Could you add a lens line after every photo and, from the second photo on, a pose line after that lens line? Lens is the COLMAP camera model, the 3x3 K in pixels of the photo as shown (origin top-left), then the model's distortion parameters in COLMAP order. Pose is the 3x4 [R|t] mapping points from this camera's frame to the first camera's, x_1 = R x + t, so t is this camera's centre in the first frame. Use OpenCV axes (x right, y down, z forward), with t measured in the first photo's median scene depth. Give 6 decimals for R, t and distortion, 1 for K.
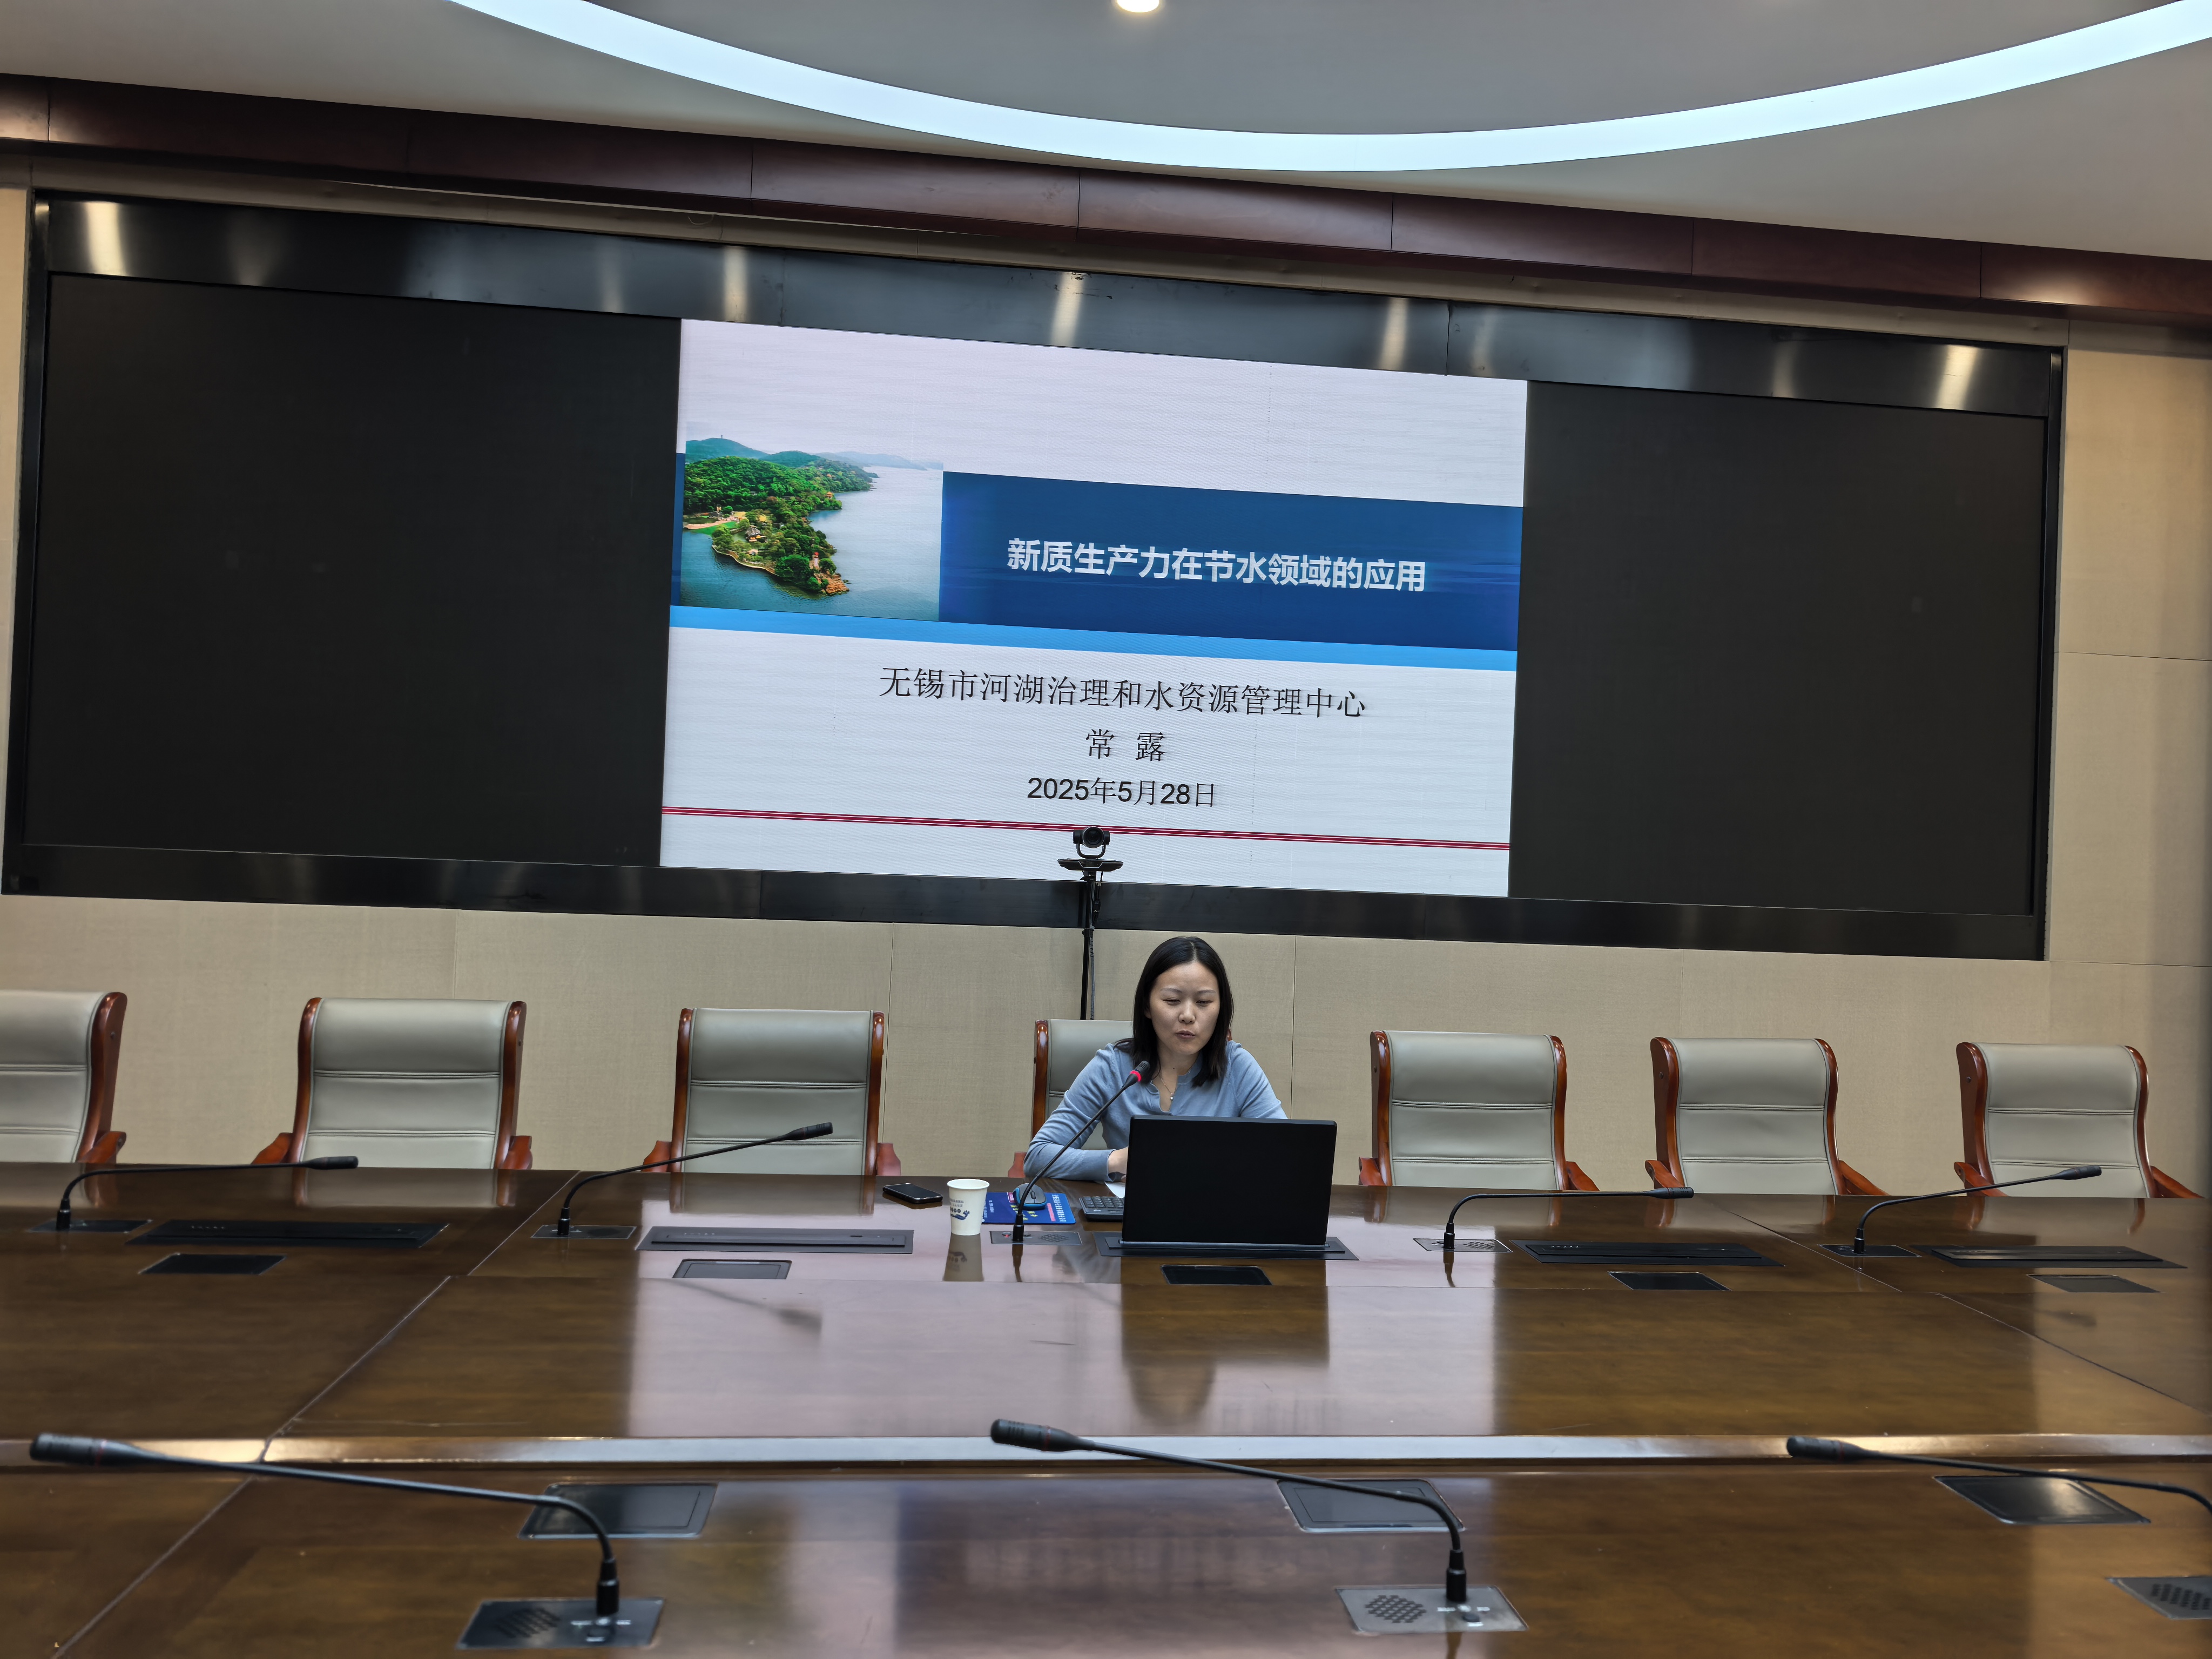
lens RADIAL K [[1644.6, 0, 1106.0], [0, 1644.6, 829.5], [0, 0, 1]] dist [0.029970, -0.004208]
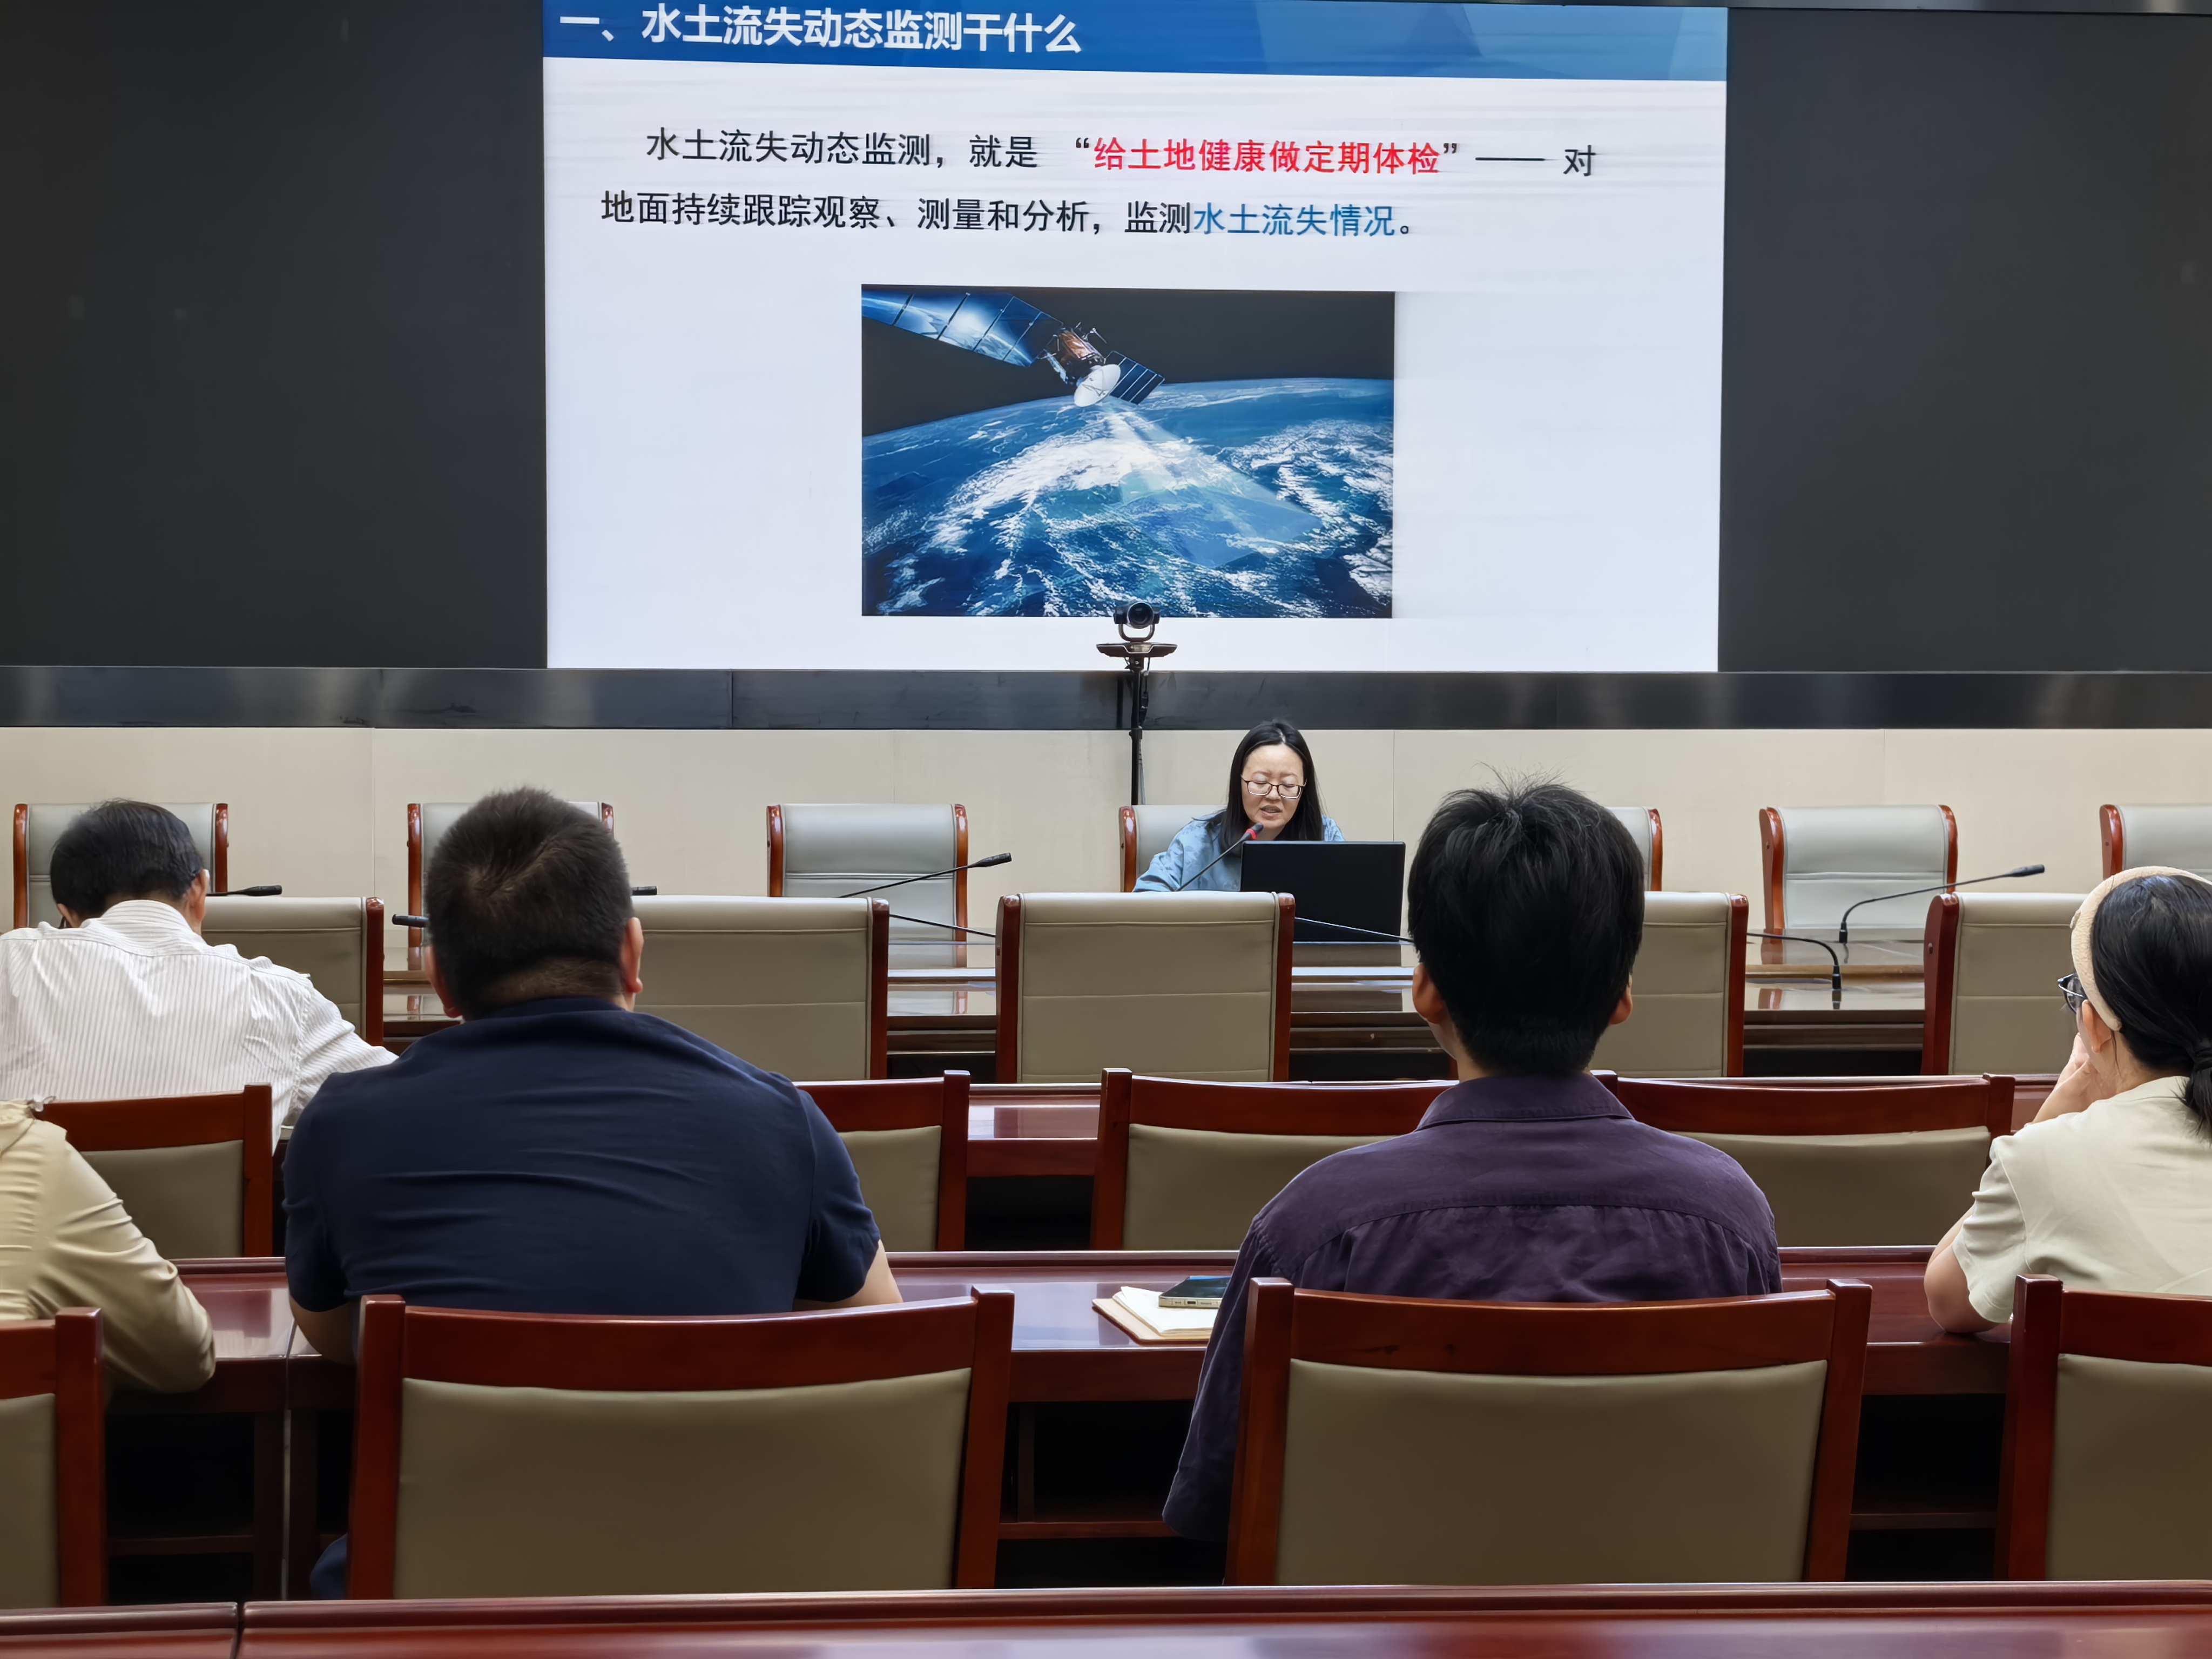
lens RADIAL K [[4494.2, 0, 1106.0], [0, 4494.2, 829.5], [0, 0, 1]] dist [0.198037, 0.065222]
pose [[0.998760, -0.035778, 0.034630, -0.108662], [0.033632, 0.997590, 0.060688, -0.026267], [-0.036718, -0.059448, 0.997556, -1.269243]]
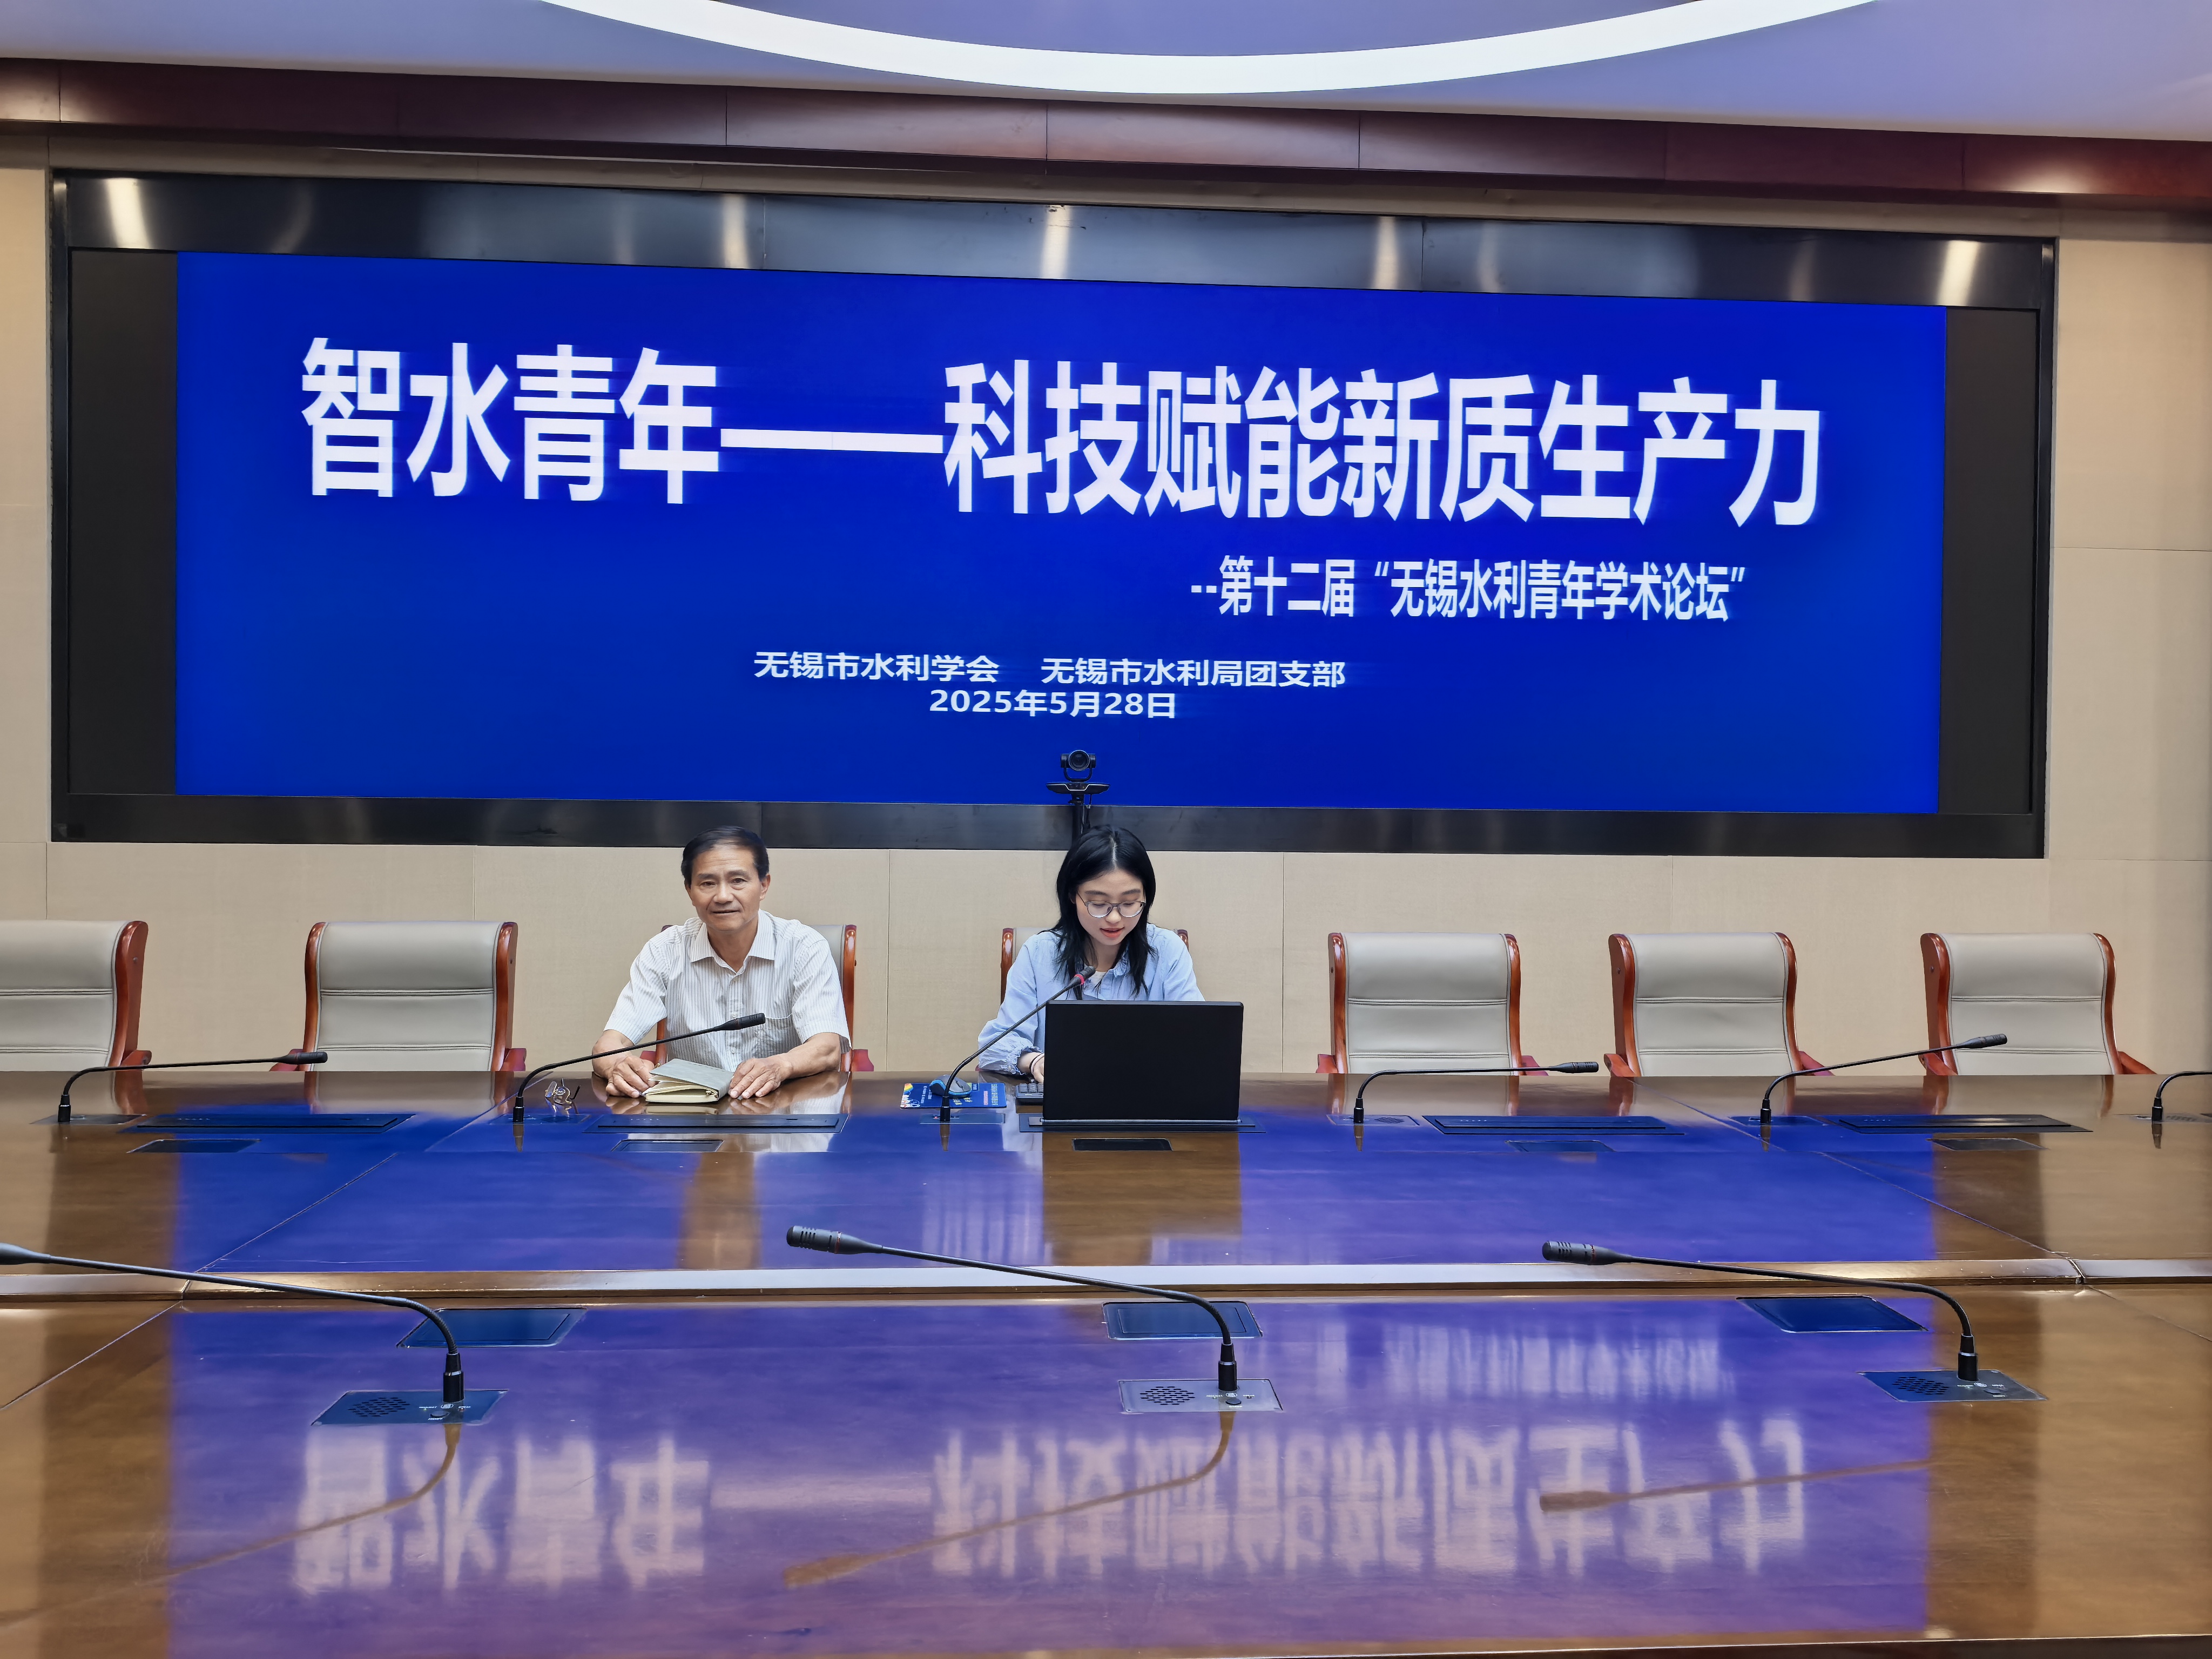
lens RADIAL K [[1645.1, 0, 1106.0], [0, 1645.1, 829.5], [0, 0, 1]] dist [0.025778, -0.004466]
pose [[0.998571, -0.027024, -0.046111, 0.055261], [0.028510, 0.999085, 0.031891, 0.015841], [0.045207, -0.033160, 0.998427, -0.026028]]
